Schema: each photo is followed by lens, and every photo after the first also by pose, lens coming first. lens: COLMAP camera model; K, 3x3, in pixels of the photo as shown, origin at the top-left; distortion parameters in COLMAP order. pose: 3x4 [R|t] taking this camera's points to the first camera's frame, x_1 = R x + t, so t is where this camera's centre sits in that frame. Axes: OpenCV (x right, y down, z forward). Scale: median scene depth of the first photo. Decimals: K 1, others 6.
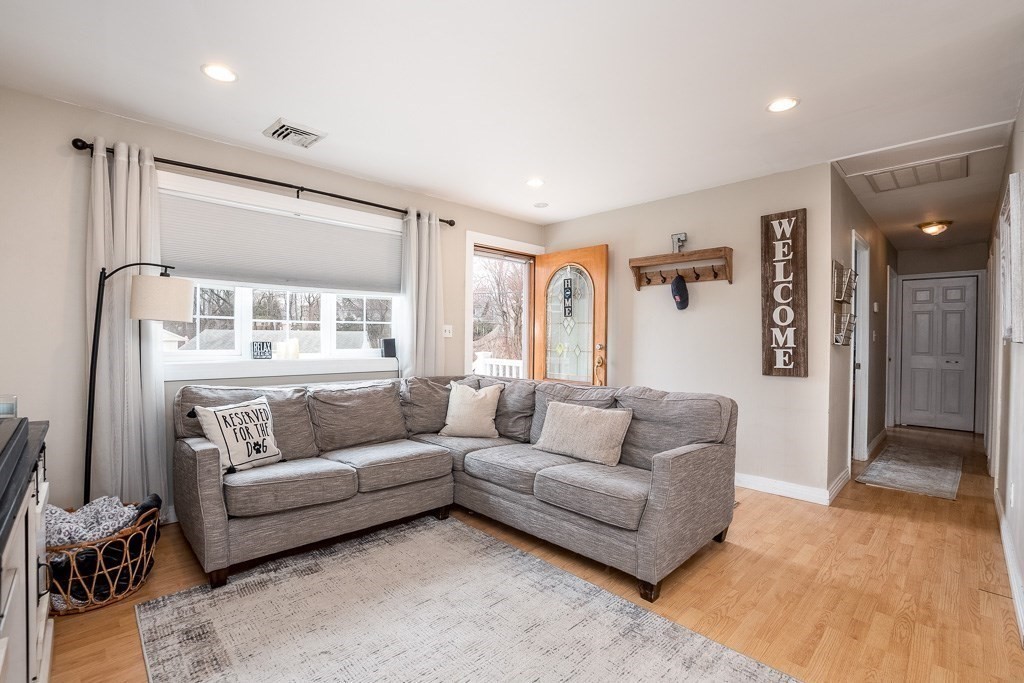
lens RADIAL K [[461.1, 0, 510.4], [0, 461.1, 345.5], [0, 0, 1]] dist [-0.039024, 0.007880]
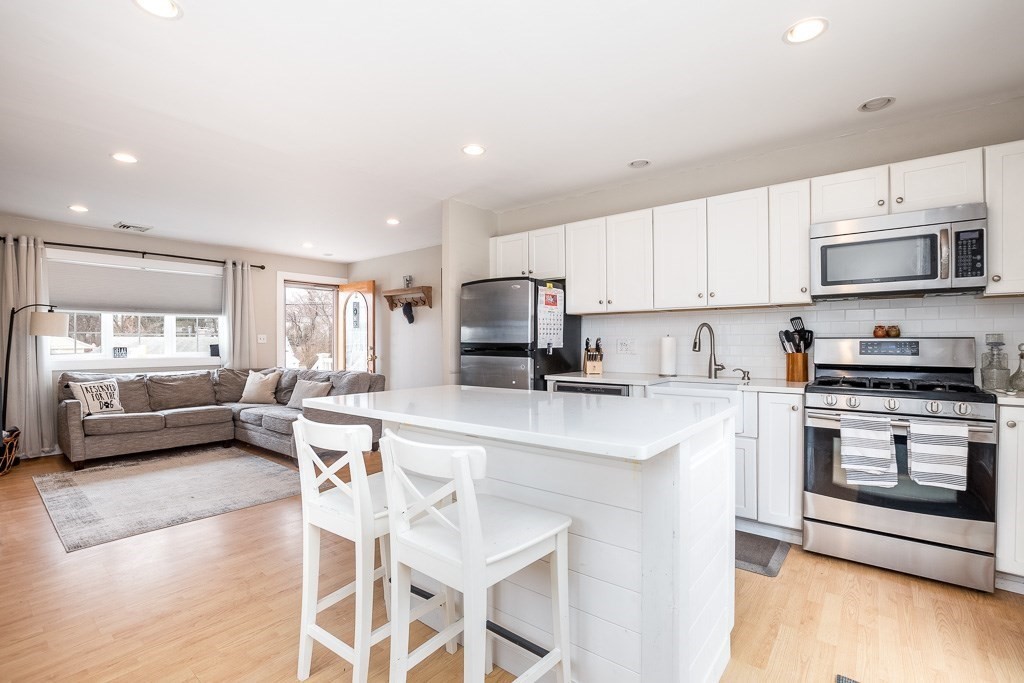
lens RADIAL K [[461.1, 0, 509.4], [0, 461.1, 345.4], [0, 0, 1]] dist [-0.039024, 0.007880]
pose [[0.992363, -0.012151, 0.122750, 0.623170], [0.012966, 0.999899, -0.005844, 0.012094], [-0.122667, 0.007391, 0.992420, -0.743654]]
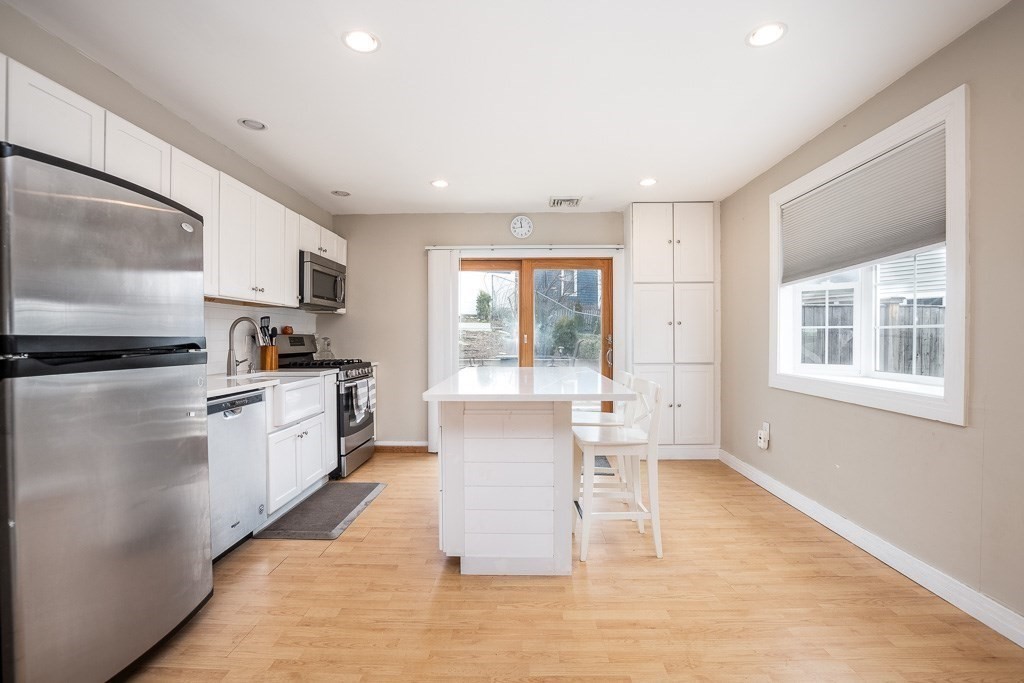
lens RADIAL K [[461.1, 0, 512.8], [0, 461.1, 342.5], [0, 0, 1]] dist [-0.039024, 0.007880]
pose [[-0.705135, -0.015626, 0.708901, 0.110852], [0.005285, 0.999614, 0.027290, -0.006686], [-0.709054, 0.022990, -0.704780, 0.439422]]
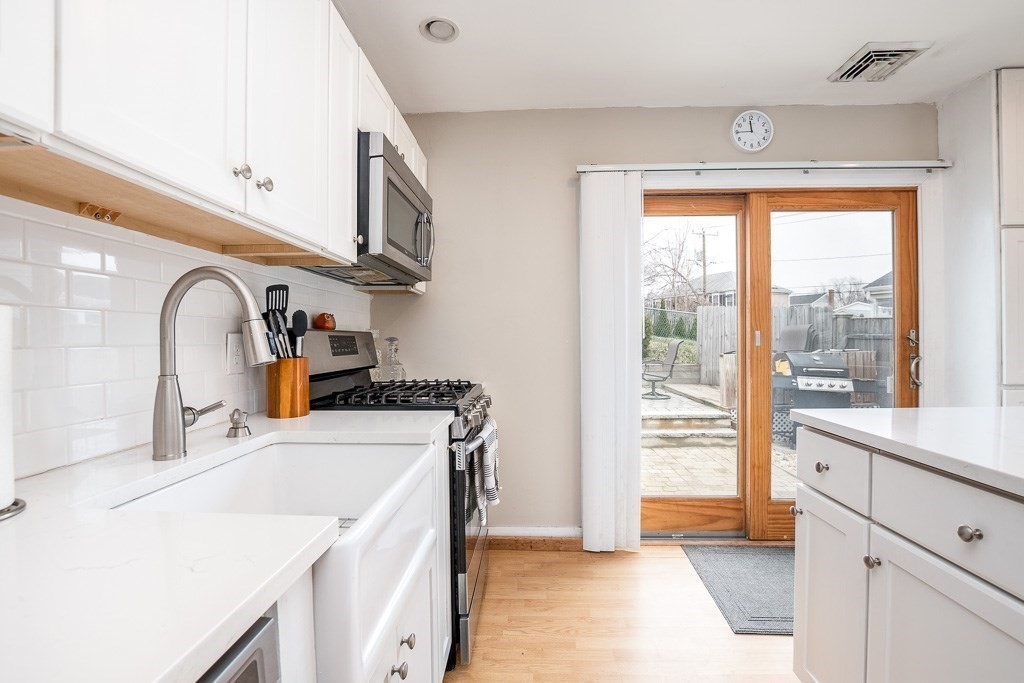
lens RADIAL K [[461.1, 0, 517.5], [0, 461.1, 341.4], [0, 0, 1]] dist [-0.039024, 0.007880]
pose [[-0.692496, -0.007604, 0.721382, 0.822062], [0.012169, 0.999679, 0.022219, 0.005672], [-0.721319, 0.024165, -0.692181, 0.228455]]
